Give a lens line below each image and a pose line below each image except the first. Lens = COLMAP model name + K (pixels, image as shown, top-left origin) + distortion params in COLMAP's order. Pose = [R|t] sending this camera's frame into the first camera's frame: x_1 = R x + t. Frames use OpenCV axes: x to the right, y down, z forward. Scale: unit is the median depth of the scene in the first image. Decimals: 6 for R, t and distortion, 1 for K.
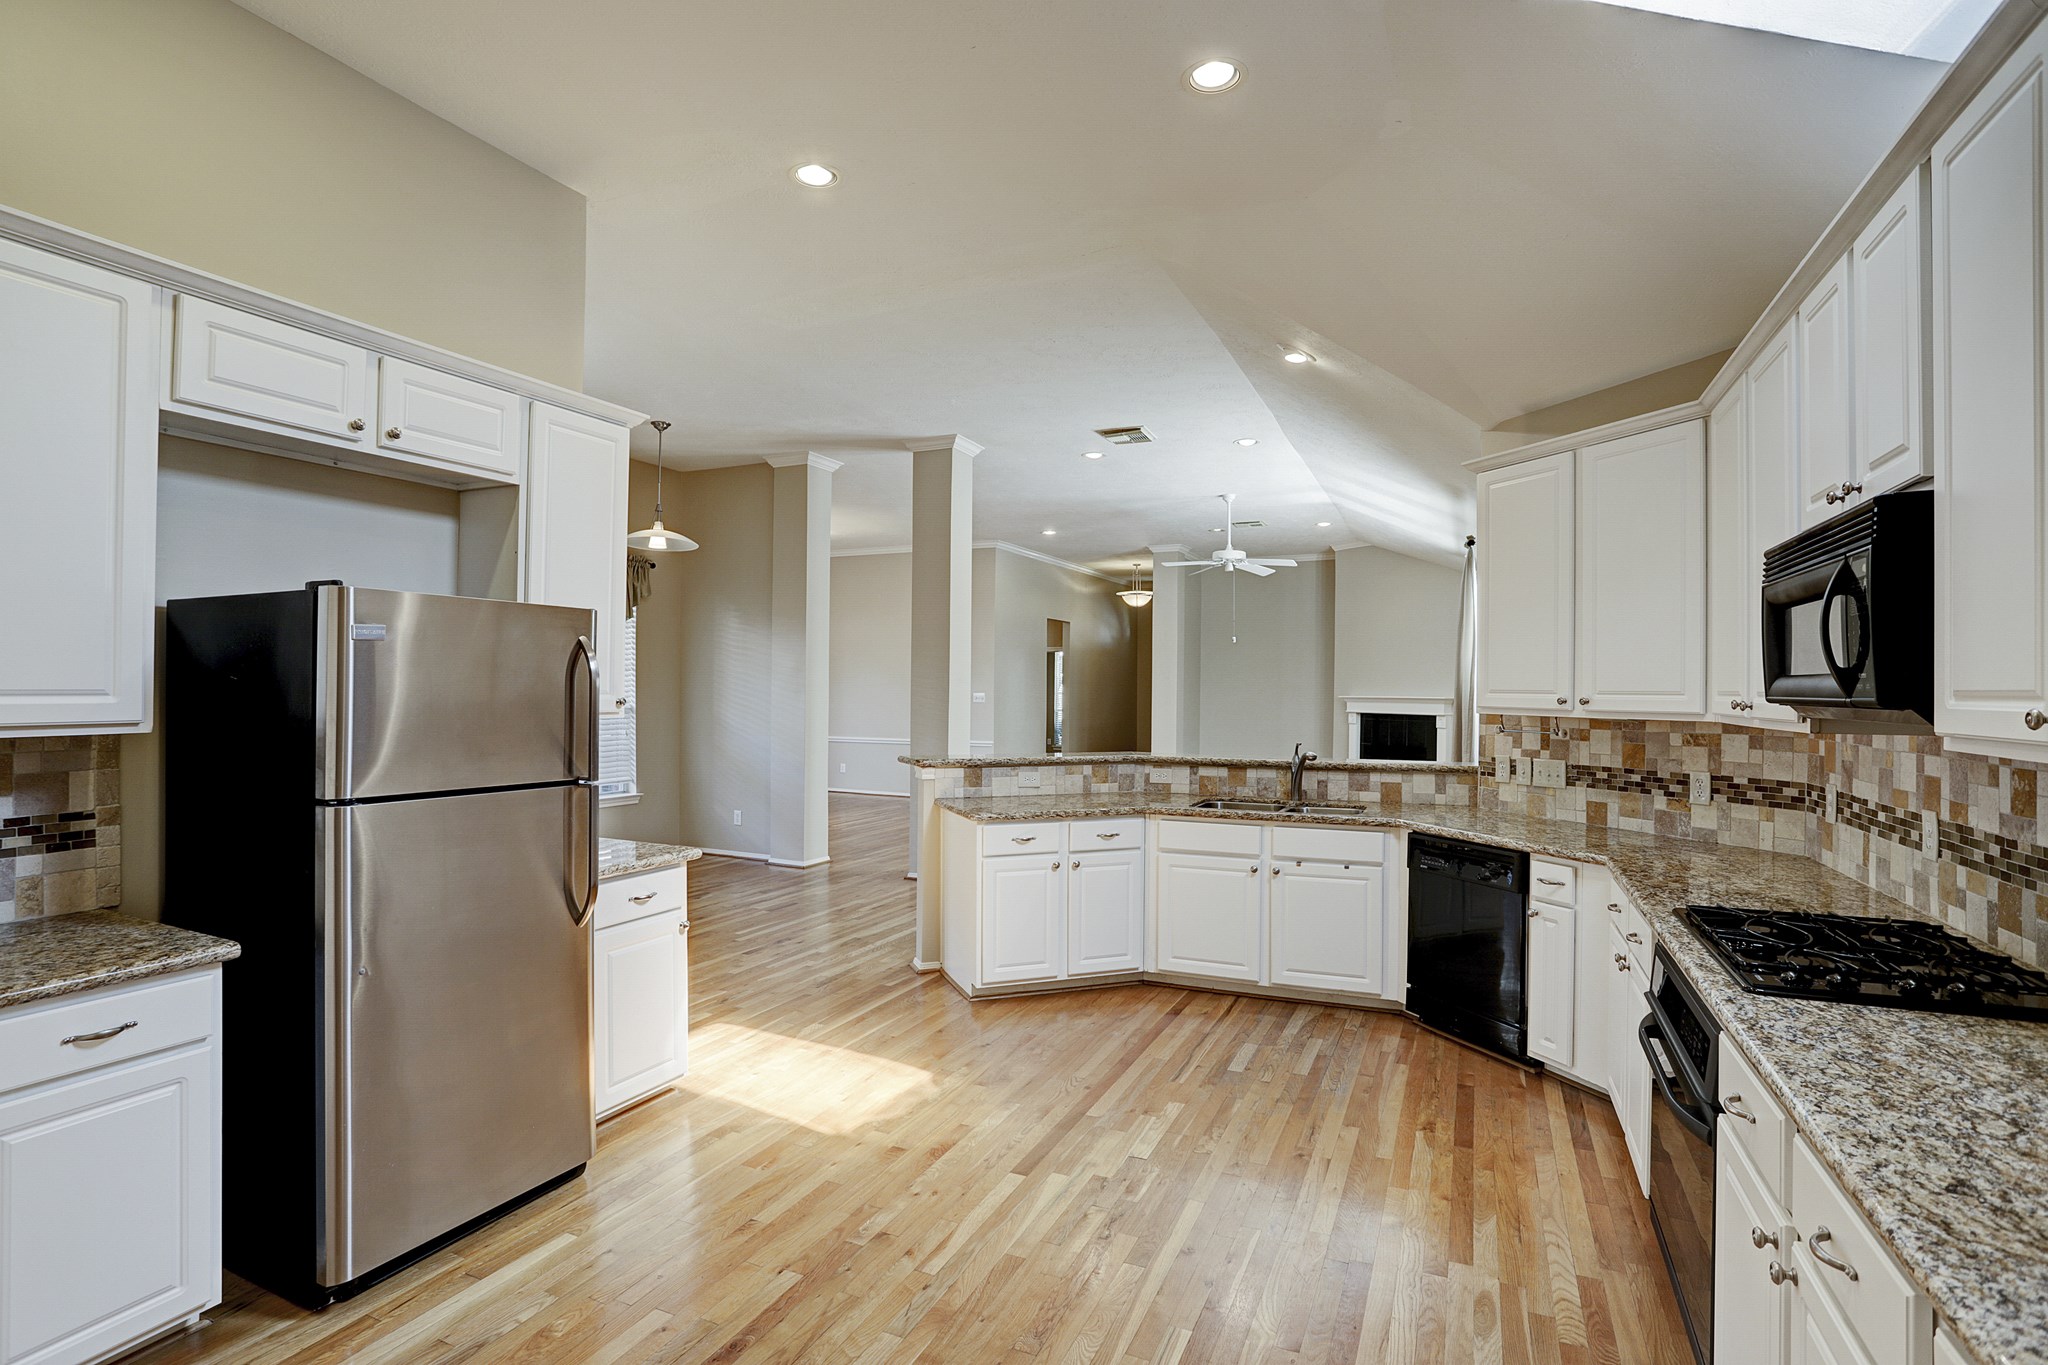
lens RADIAL K [[996.4, 0, 997.2], [0, 996.4, 696.9], [0, 0, 1]] dist [-0.019780, 0.000404]
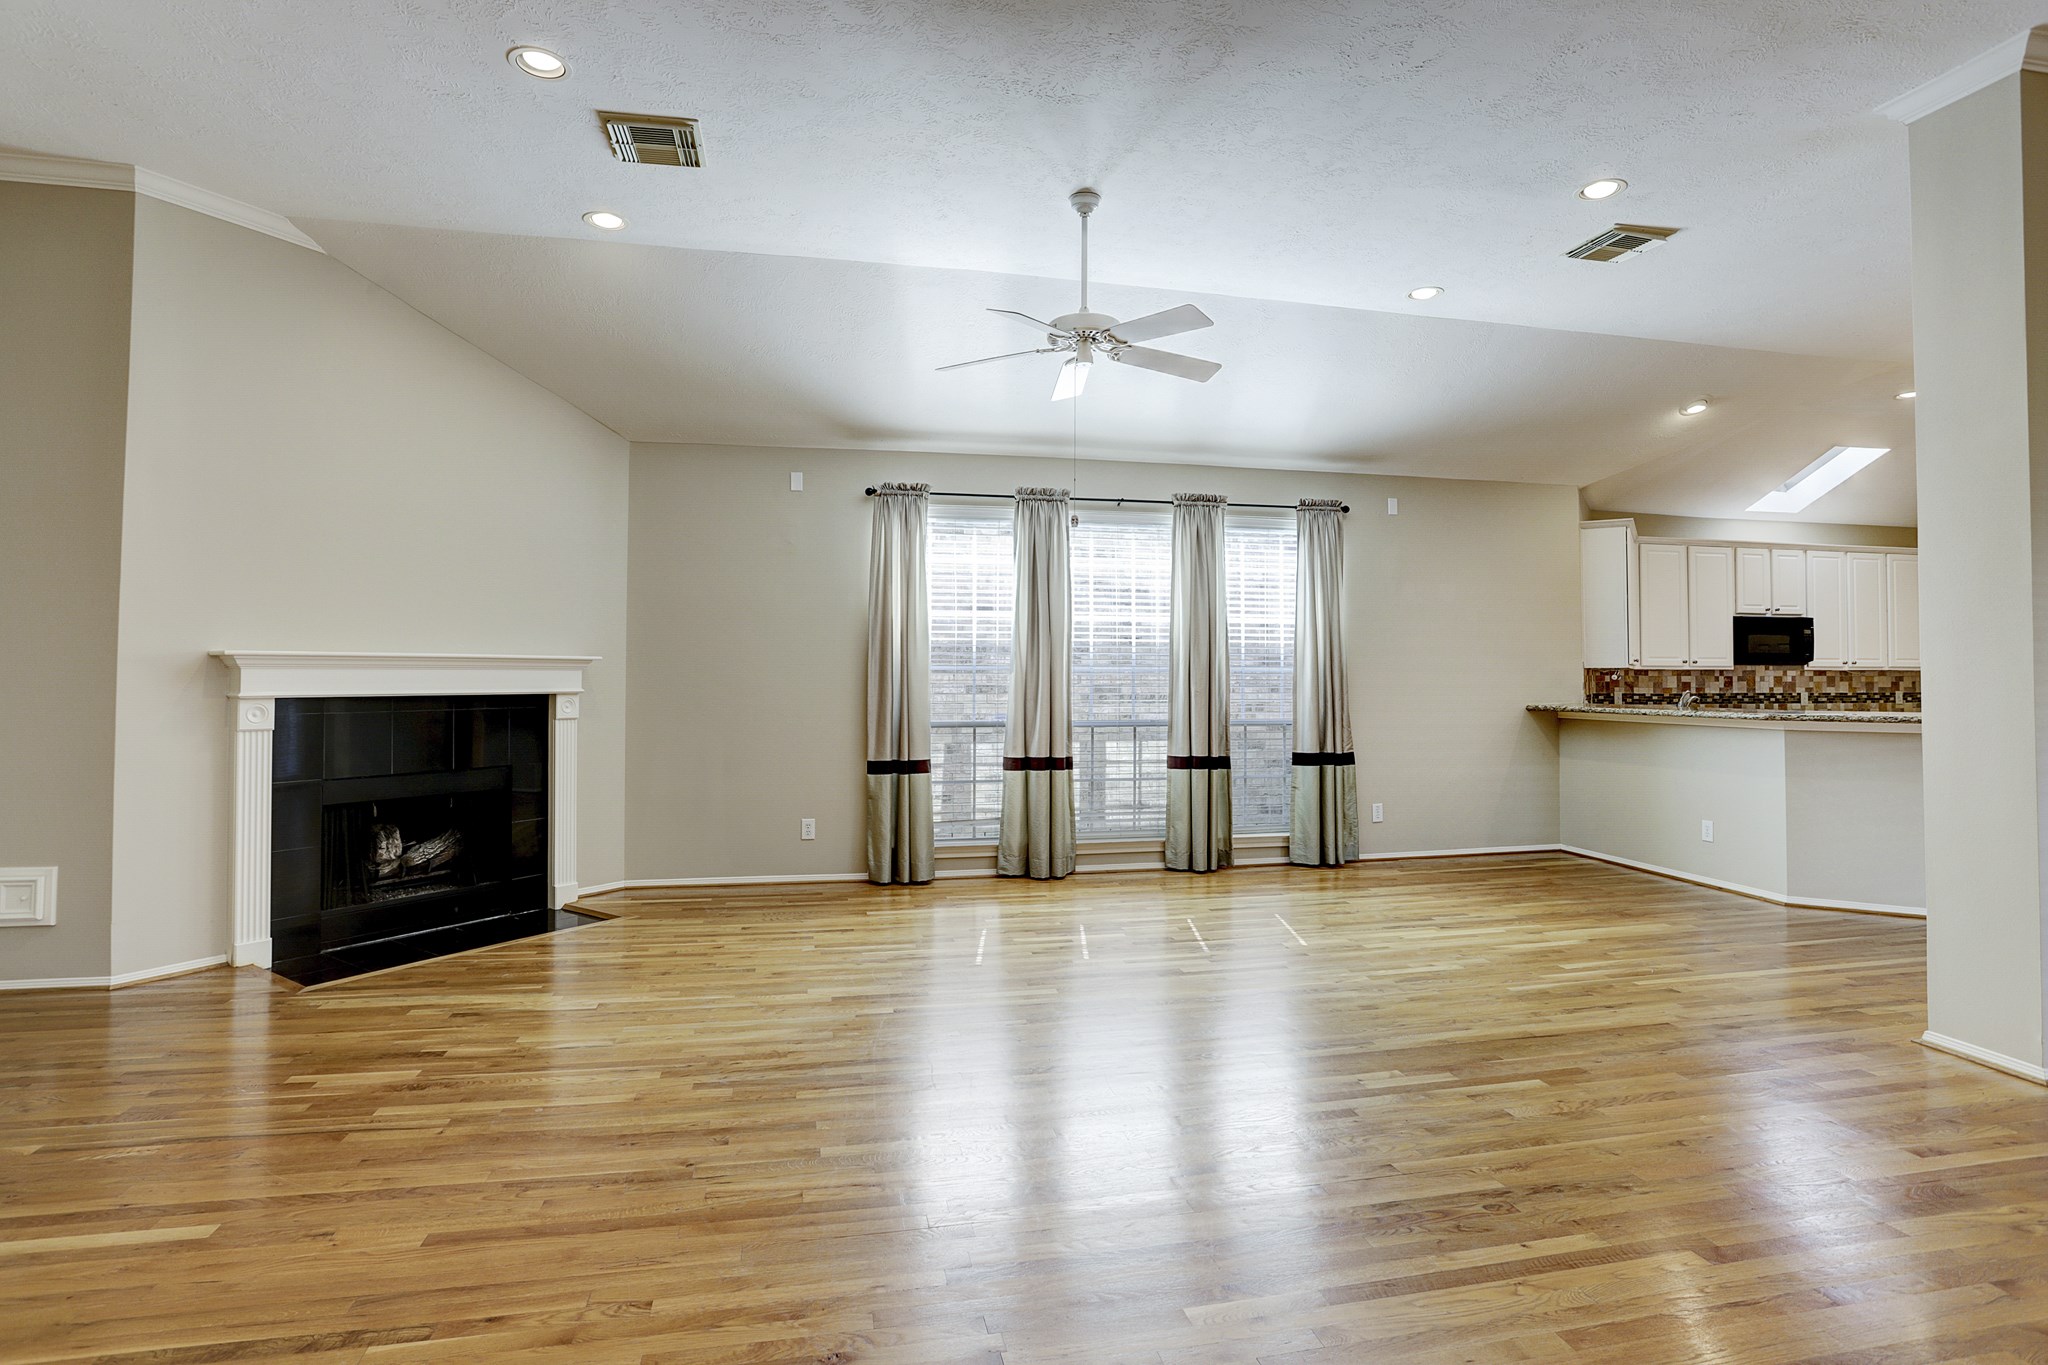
lens RADIAL K [[1007.2, 0, 1050.3], [0, 1007.2, 670.1], [0, 0, 1]] dist [-0.036710, -0.000972]
pose [[-0.621233, -0.004255, 0.783614, -0.125591], [-0.000372, 0.999987, 0.005135, 0.006484], [-0.783626, 0.002898, -0.621227, 1.508958]]
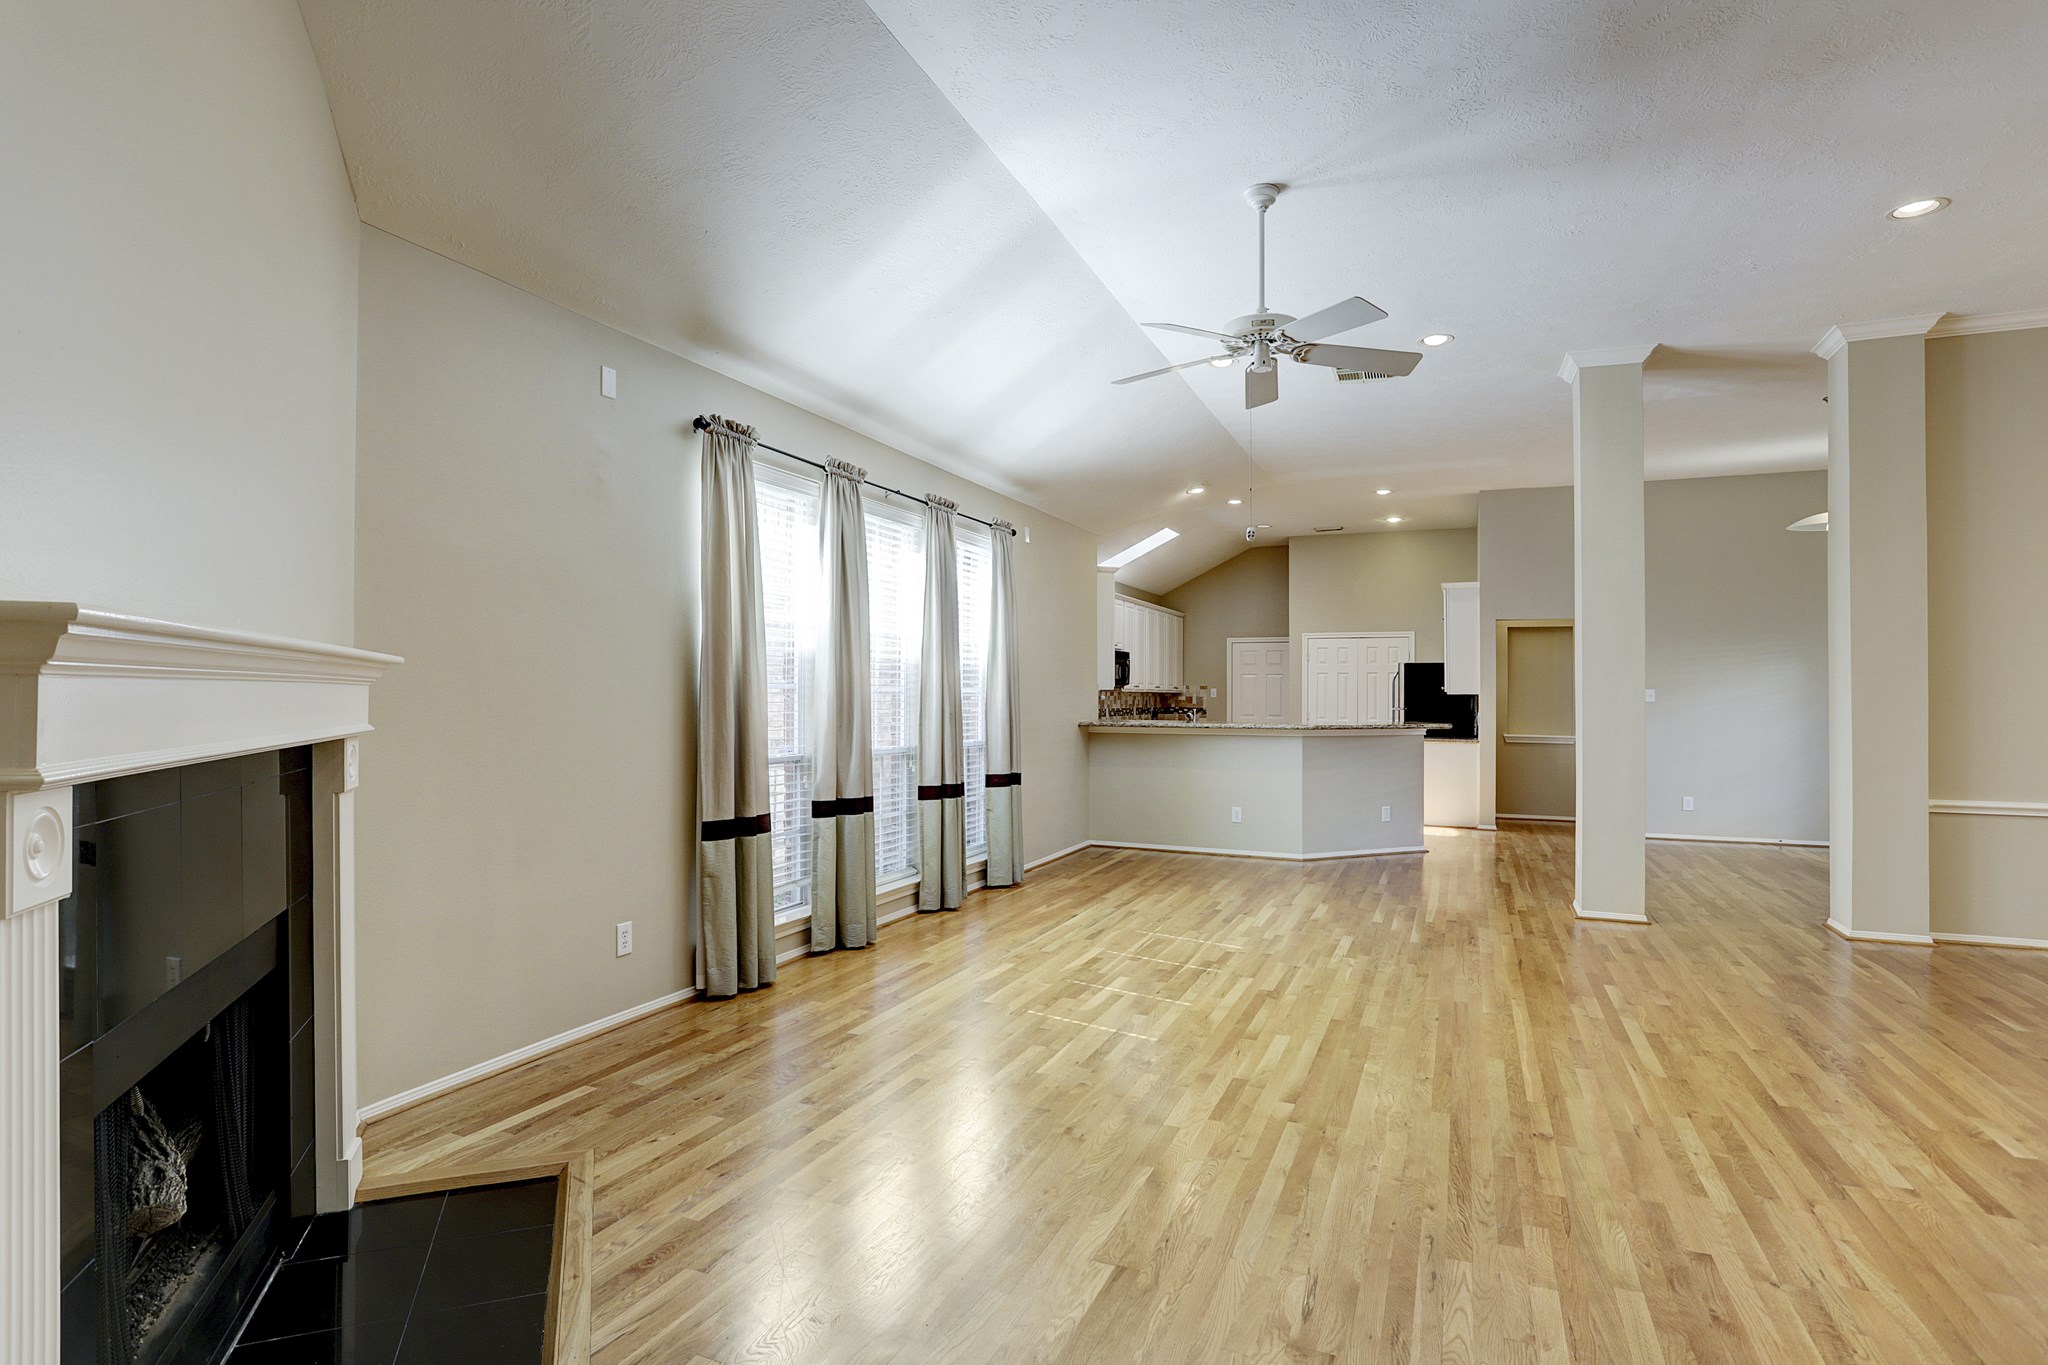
lens RADIAL K [[1029.9, 0, 997.2], [0, 1029.9, 703.4], [0, 0, 1]] dist [-0.020016, 0.000931]
pose [[-0.999580, -0.011942, -0.026402, 0.412524], [-0.012299, 0.999834, 0.013407, 0.009495], [0.026237, 0.013726, -0.999561, 1.672181]]
